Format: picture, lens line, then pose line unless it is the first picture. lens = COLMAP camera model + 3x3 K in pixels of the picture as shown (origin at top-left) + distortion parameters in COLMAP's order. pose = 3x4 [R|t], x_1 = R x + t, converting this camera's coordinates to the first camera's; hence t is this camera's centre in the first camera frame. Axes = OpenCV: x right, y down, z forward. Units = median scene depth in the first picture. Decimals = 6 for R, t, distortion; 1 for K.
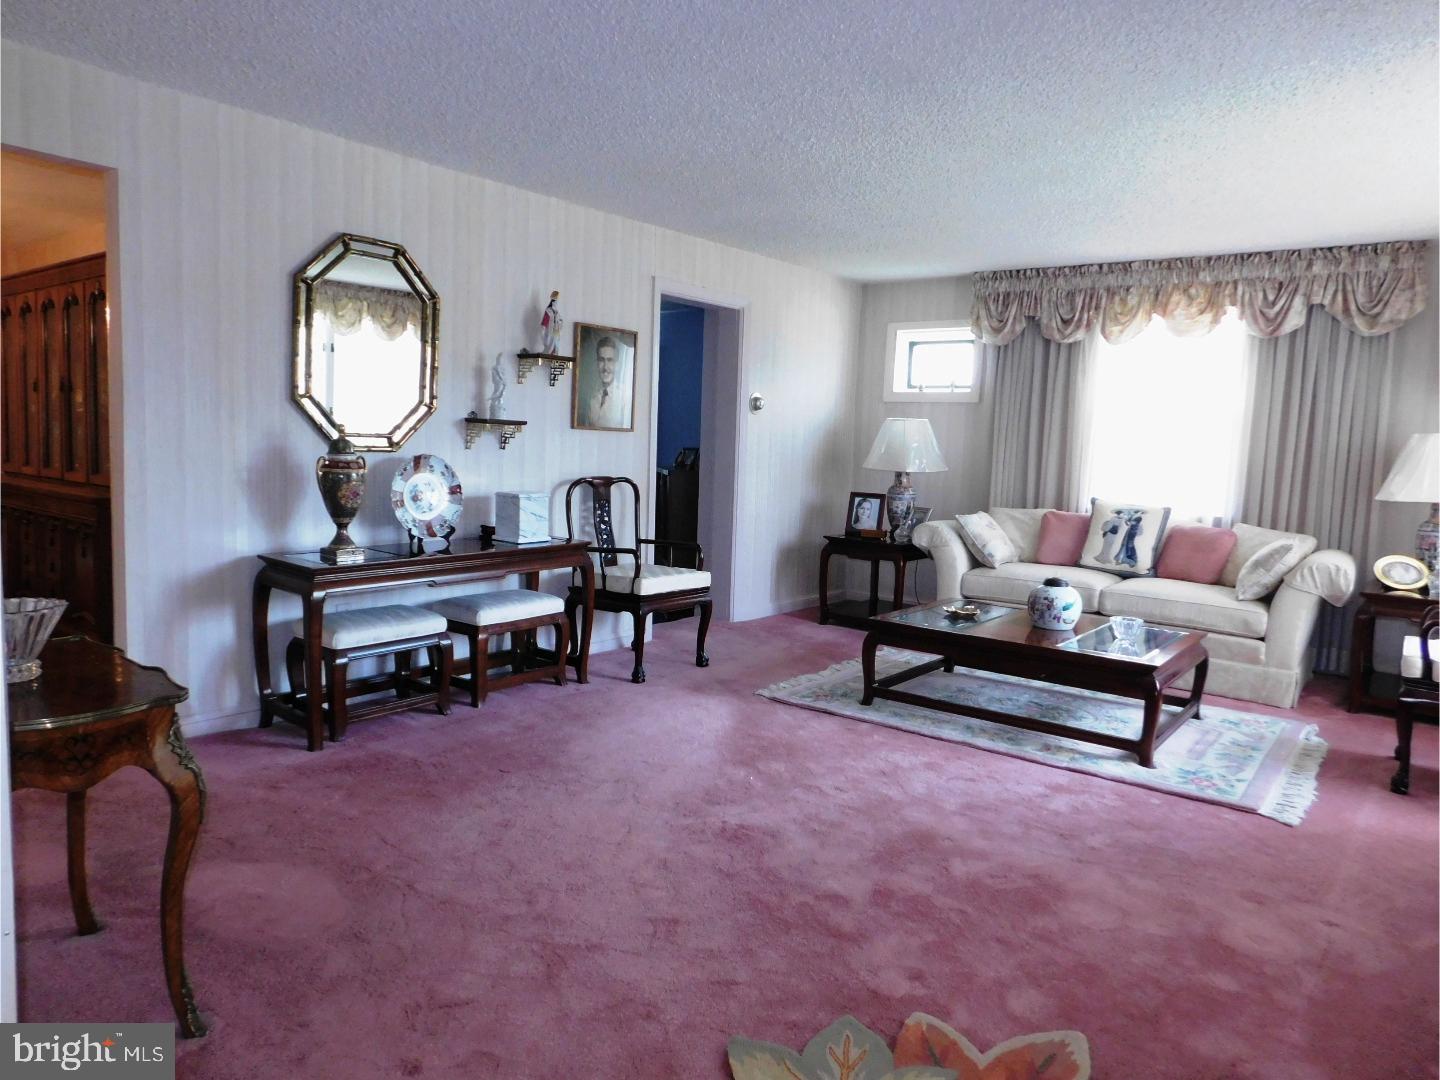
lens RADIAL K [[951.3, 0, 715.6], [0, 951.3, 534.7], [0, 0, 1]] dist [-0.064479, 0.051484]
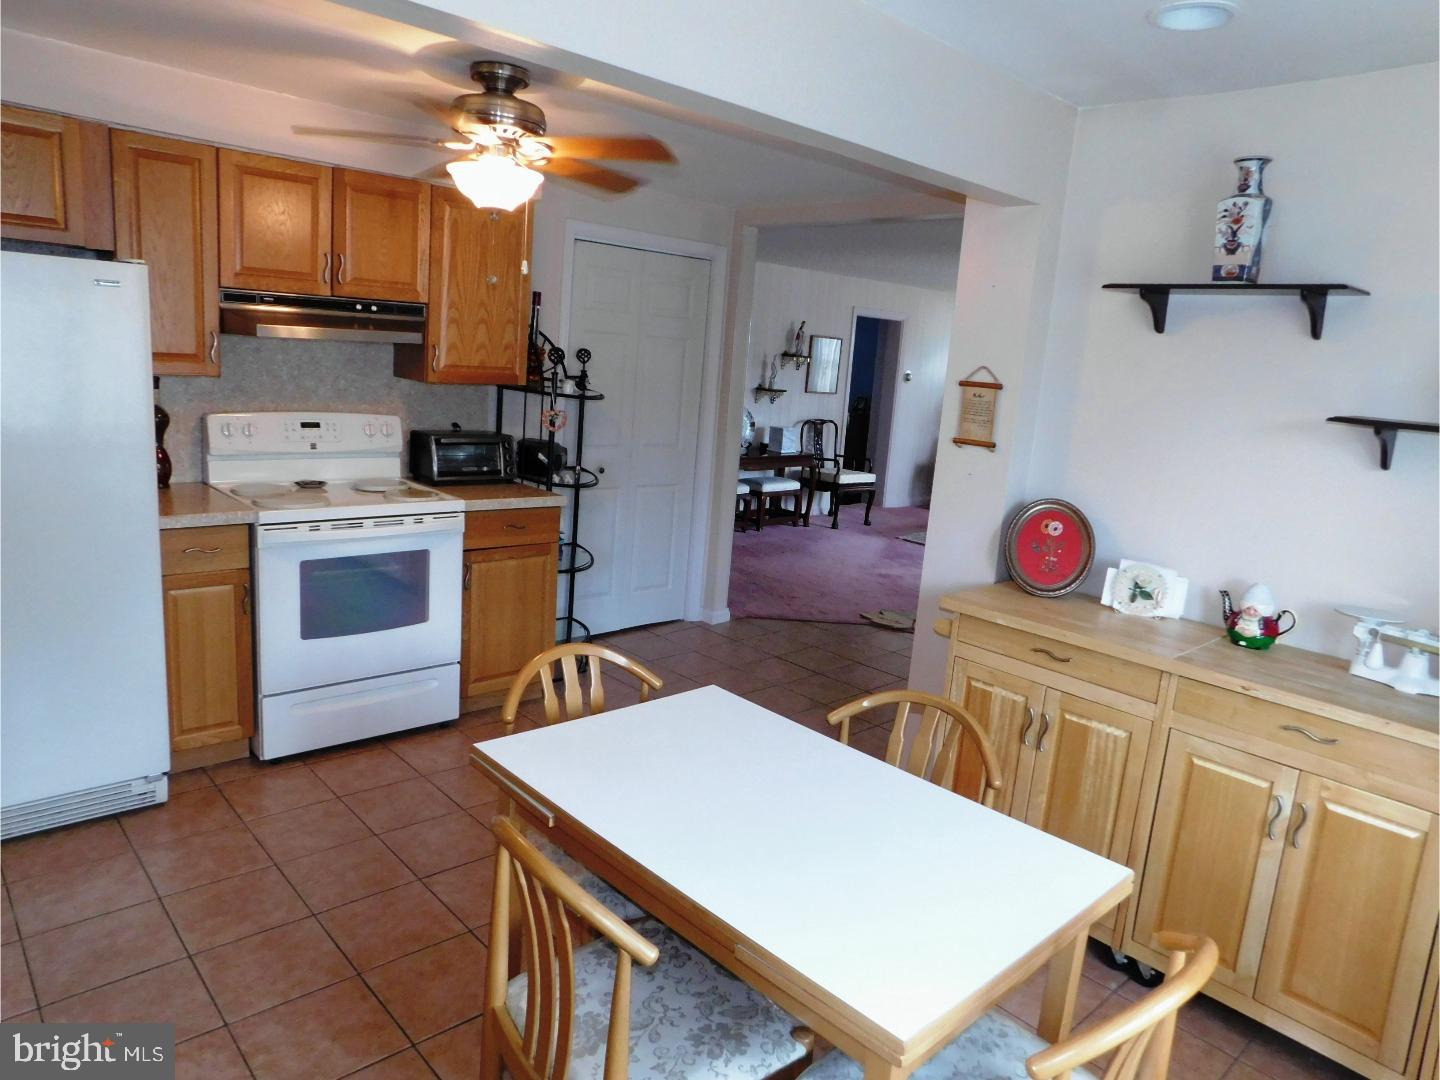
lens RADIAL K [[951.3, 0, 715.6], [0, 951.3, 534.7], [0, 0, 1]] dist [-0.064479, 0.051484]
pose [[0.986917, 0.066945, -0.146674, -0.036058], [-0.054200, 0.994535, 0.089233, 0.008877], [0.151846, -0.080116, 0.985152, -0.937943]]
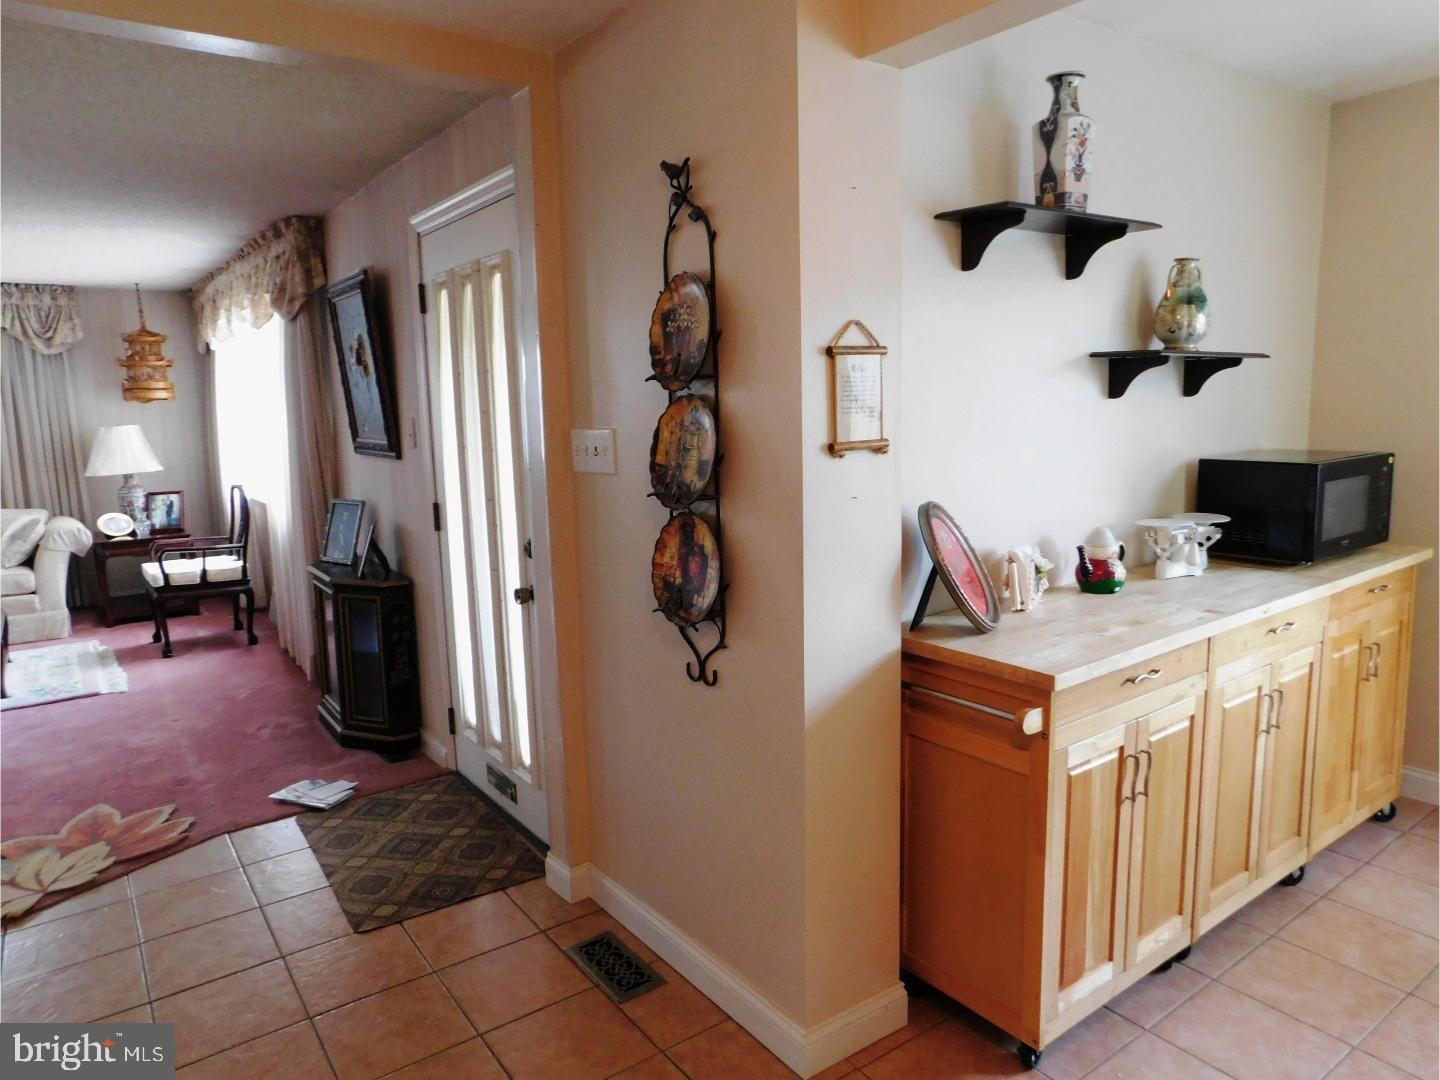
lens RADIAL K [[951.3, 0, 715.6], [0, 951.3, 534.7], [0, 0, 1]] dist [-0.064479, 0.051484]
pose [[0.271400, -0.182823, 0.944943, -0.373796], [0.132475, 0.979545, 0.151469, -0.039125], [-0.953306, 0.084072, 0.290068, -0.295384]]
